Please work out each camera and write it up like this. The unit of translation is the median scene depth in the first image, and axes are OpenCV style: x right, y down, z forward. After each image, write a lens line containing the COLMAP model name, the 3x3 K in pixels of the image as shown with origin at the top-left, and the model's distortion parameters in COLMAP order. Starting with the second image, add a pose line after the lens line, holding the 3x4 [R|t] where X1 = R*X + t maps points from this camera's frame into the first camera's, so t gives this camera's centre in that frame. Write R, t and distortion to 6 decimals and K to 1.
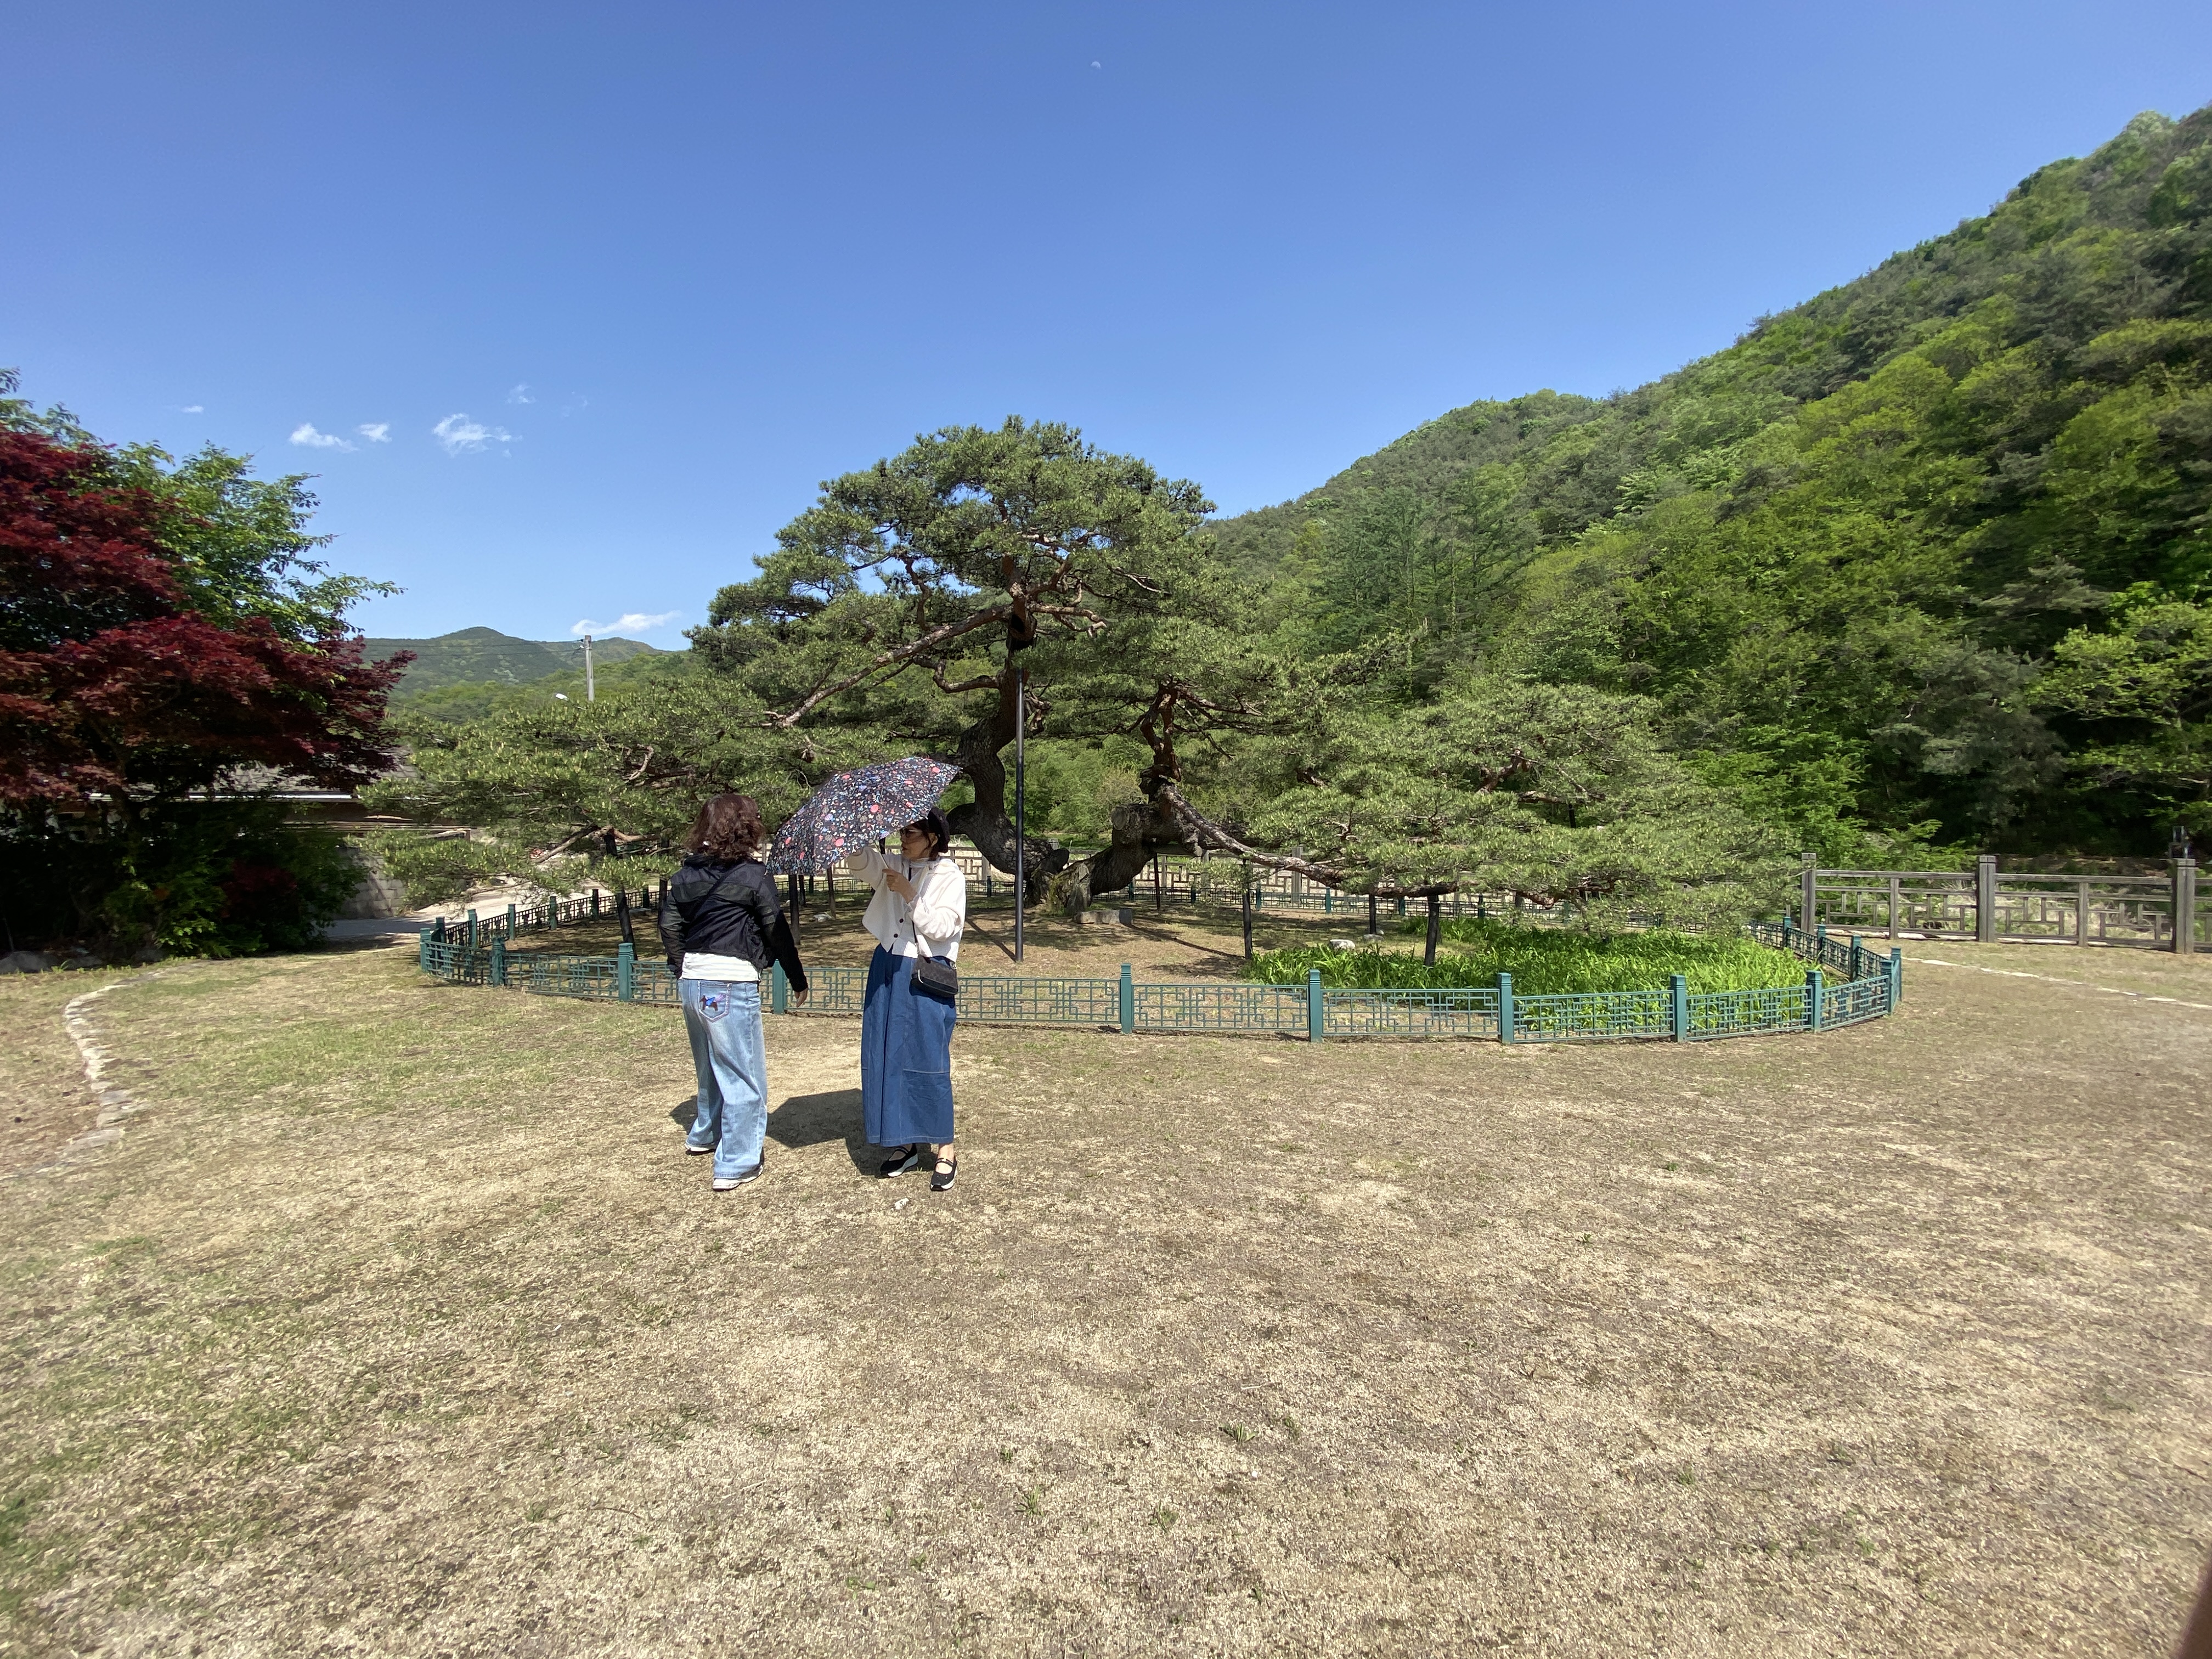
lens RADIAL K [[890.7, 0, 1112.4], [0, 890.7, 833.1], [0, 0, 1]] dist [-0.010278, -0.001123]
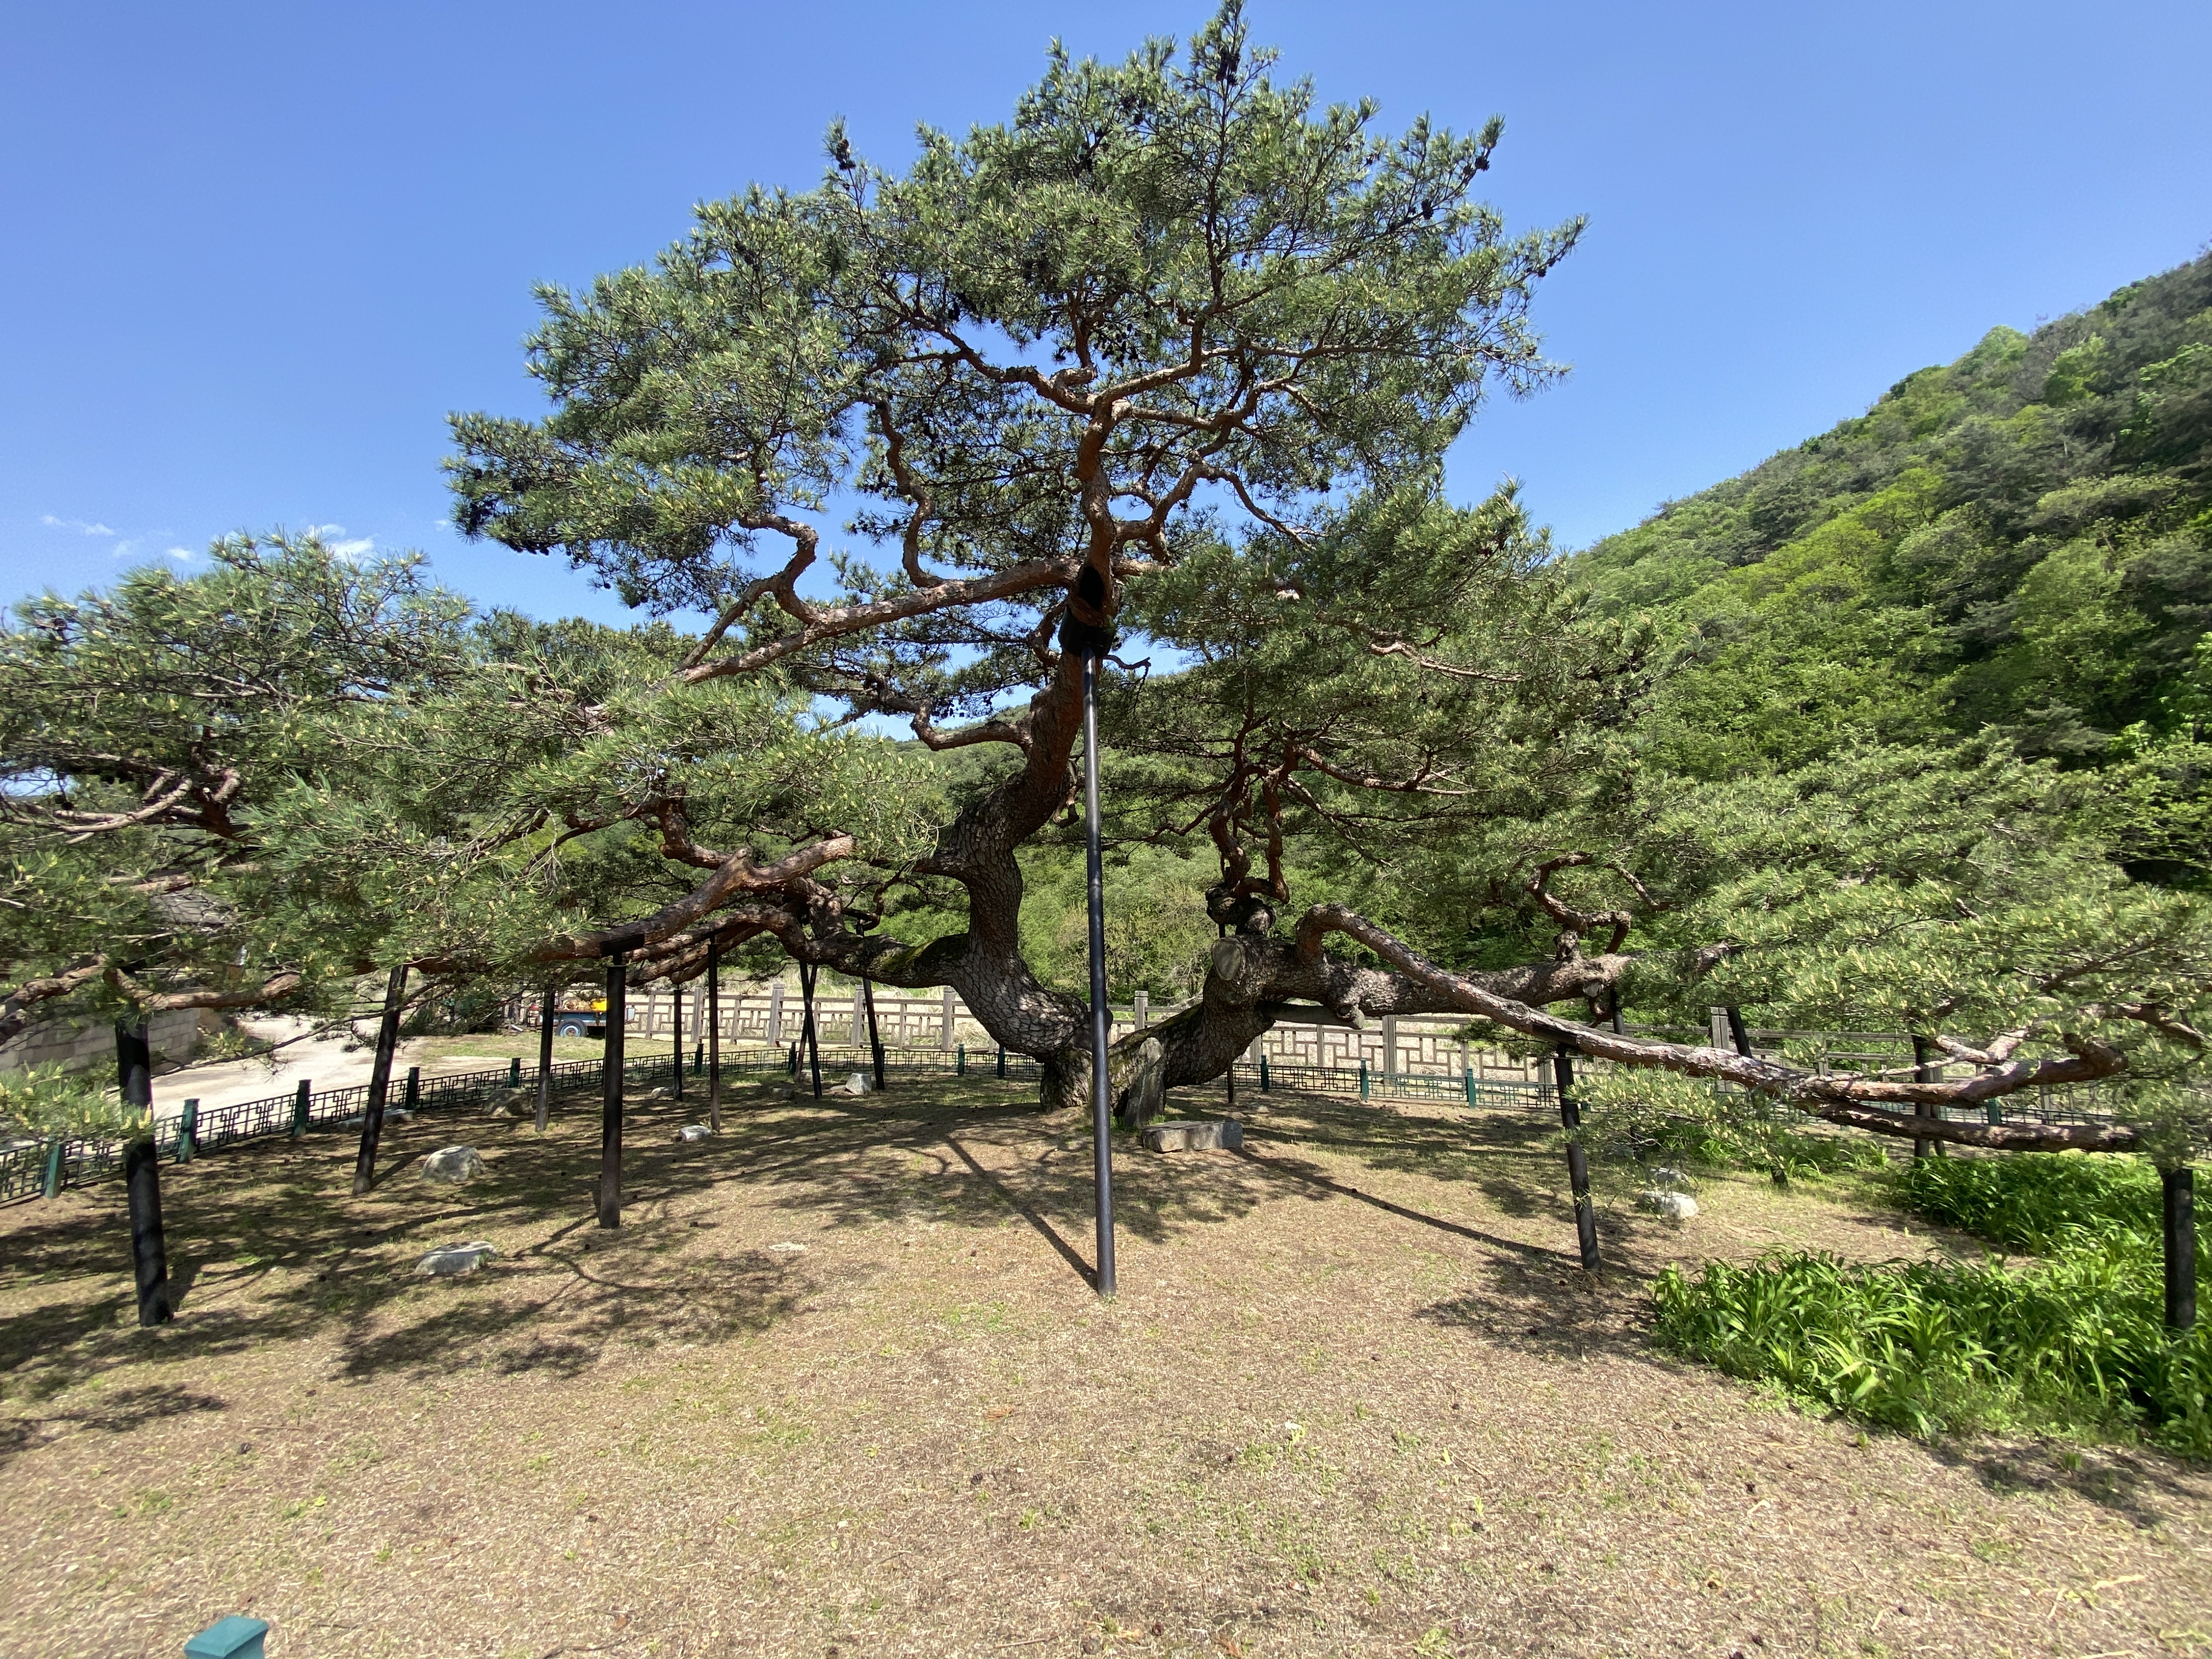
lens RADIAL K [[890.7, 0, 1100.6], [0, 890.7, 825.4], [0, 0, 1]] dist [-0.010278, -0.001123]
pose [[0.998415, 0.010017, 0.055374, -0.027704], [0.000074, 0.983795, -0.179298, -0.000197], [-0.056273, 0.179018, 0.982235, 0.108839]]
